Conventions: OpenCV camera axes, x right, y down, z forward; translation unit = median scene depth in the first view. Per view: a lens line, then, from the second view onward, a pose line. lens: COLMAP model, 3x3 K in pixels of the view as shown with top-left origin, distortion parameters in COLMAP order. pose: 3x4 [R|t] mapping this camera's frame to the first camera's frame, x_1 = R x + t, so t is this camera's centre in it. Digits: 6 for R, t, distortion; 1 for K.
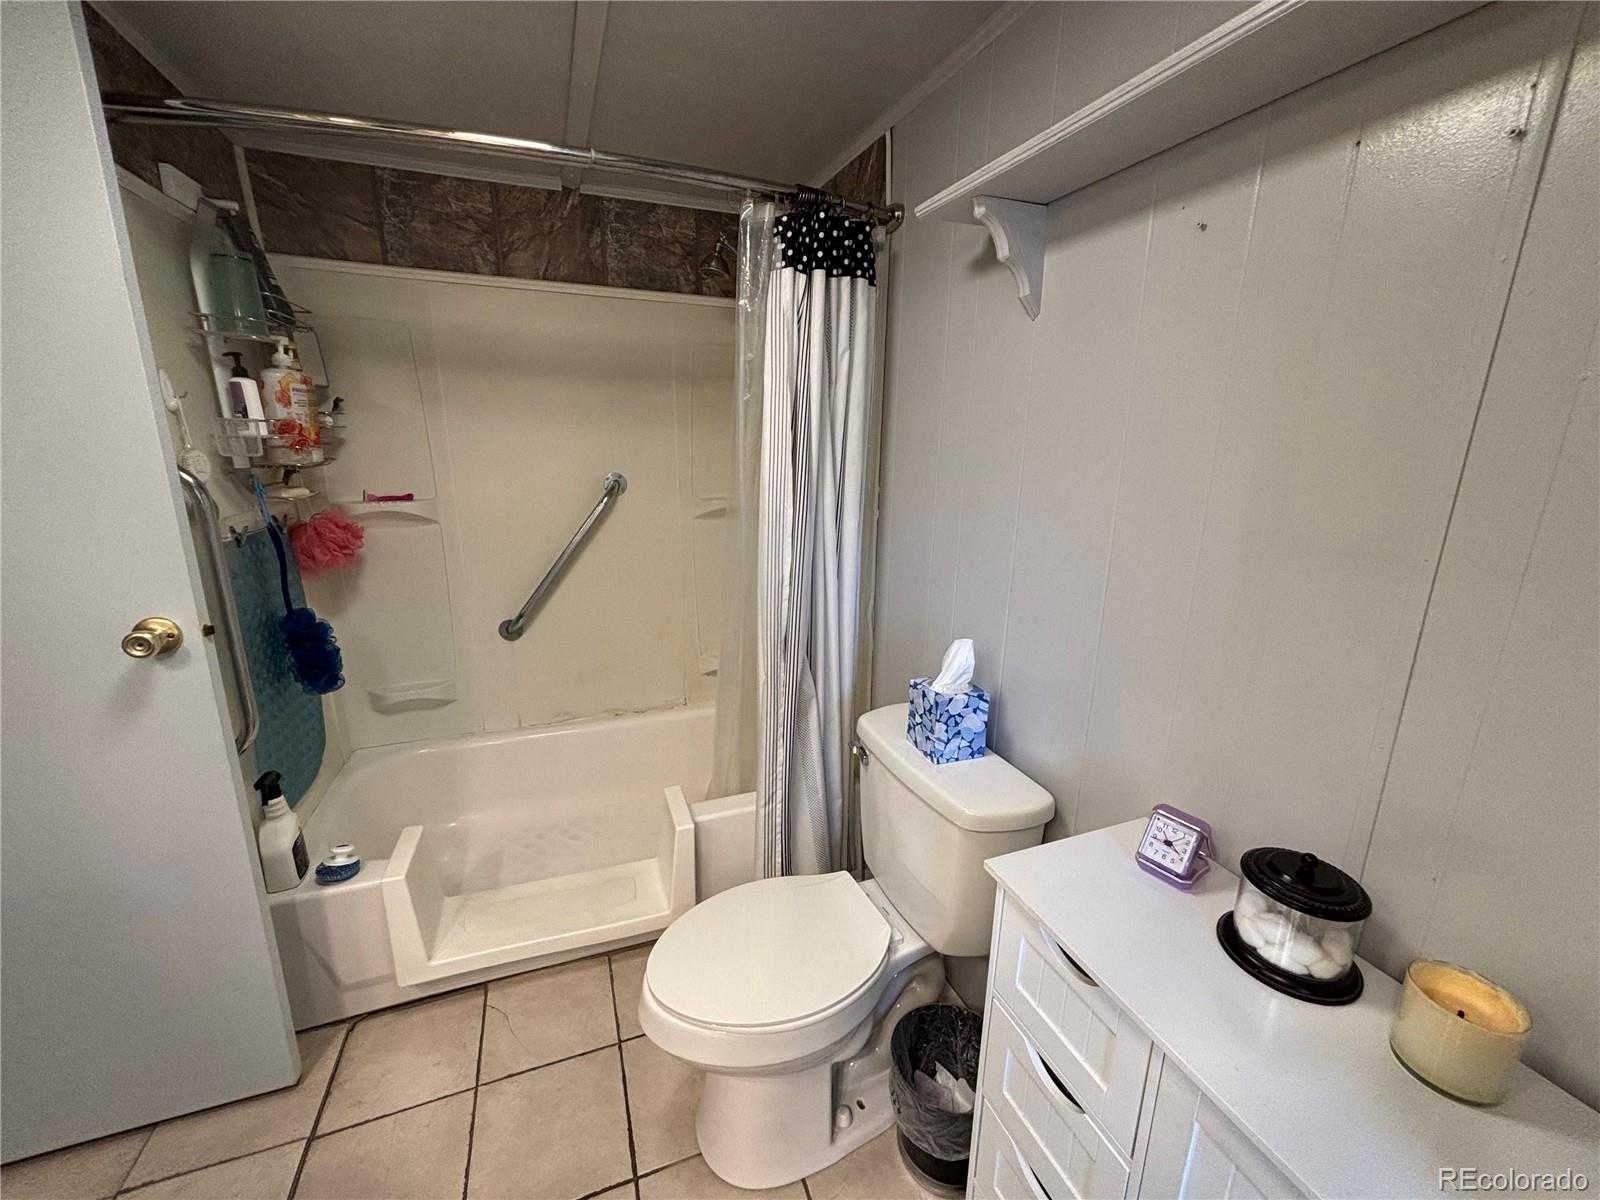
lens RADIAL K [[641.3, 0, 796.8], [0, 641.3, 599.3], [0, 0, 1]] dist [0.001392, -0.000301]
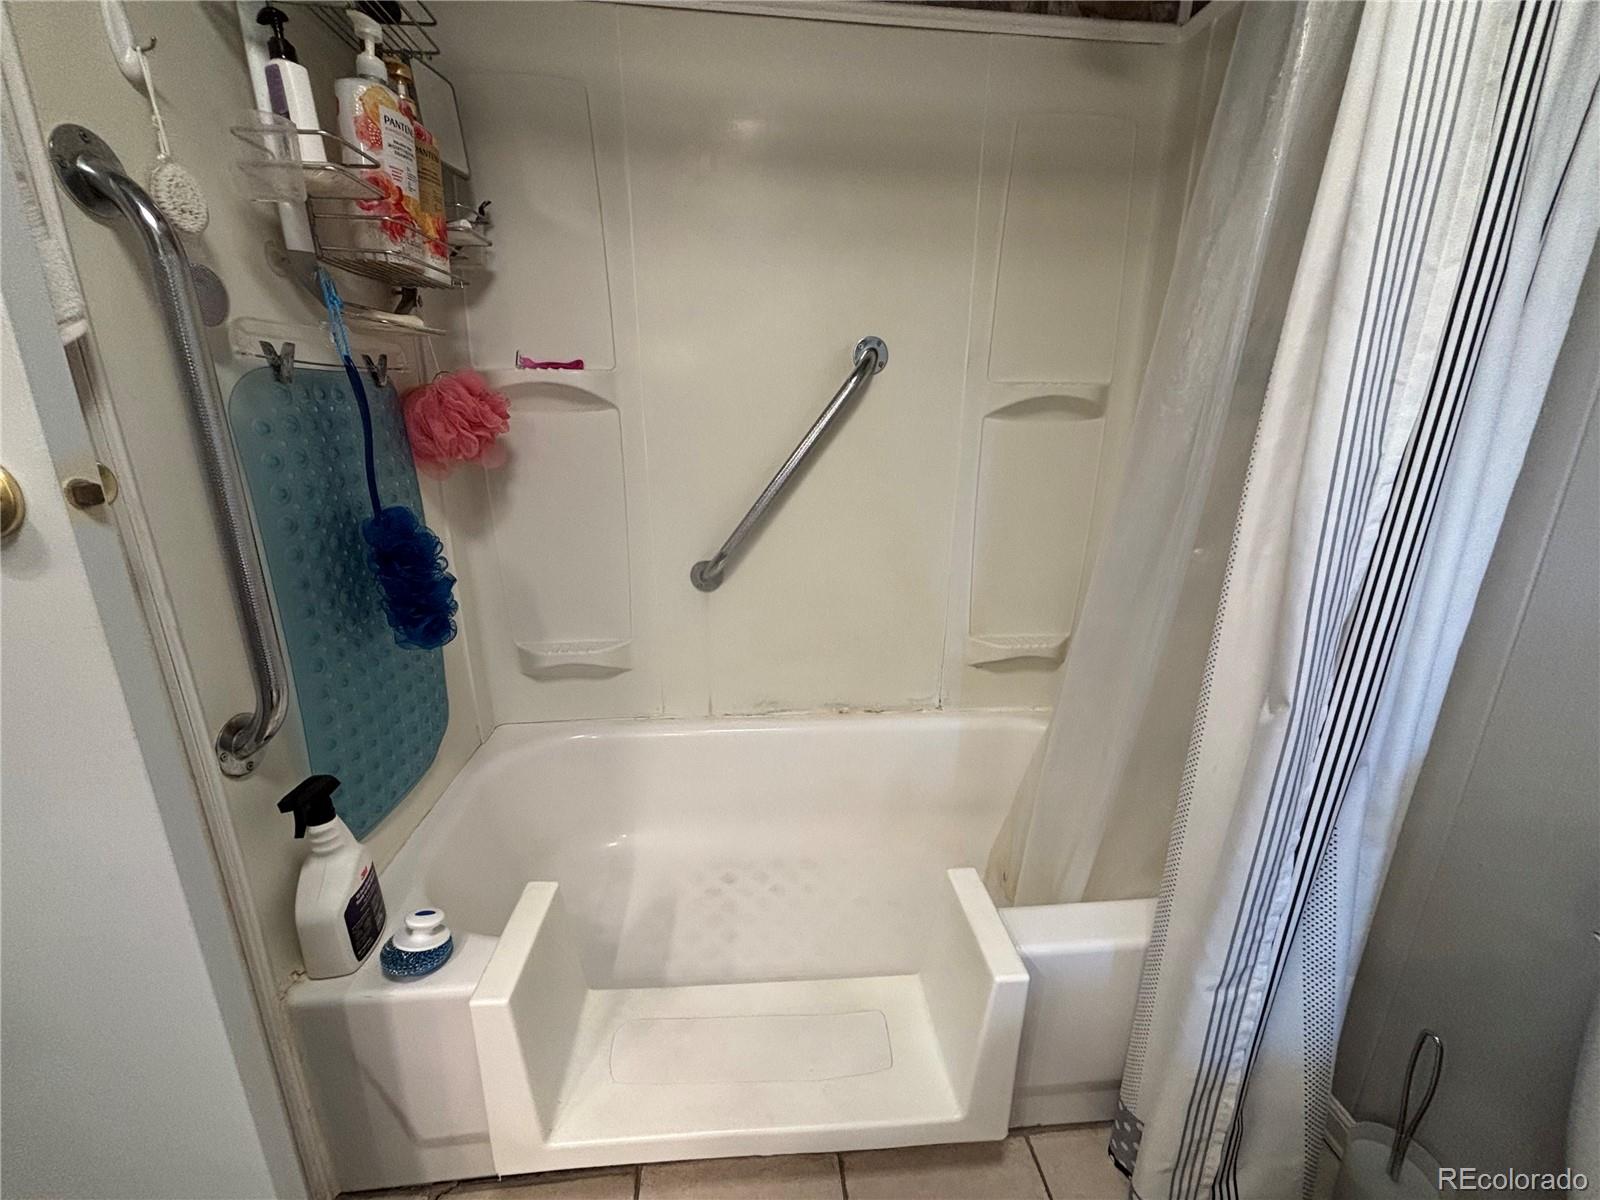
lens RADIAL K [[641.3, 0, 795.4], [0, 641.3, 600.8], [0, 0, 1]] dist [0.001392, -0.000301]
pose [[0.962479, 0.072022, -0.261624, -0.234710], [-0.061895, 0.996987, 0.046756, 0.049687], [0.264203, -0.028808, 0.964037, 0.496540]]
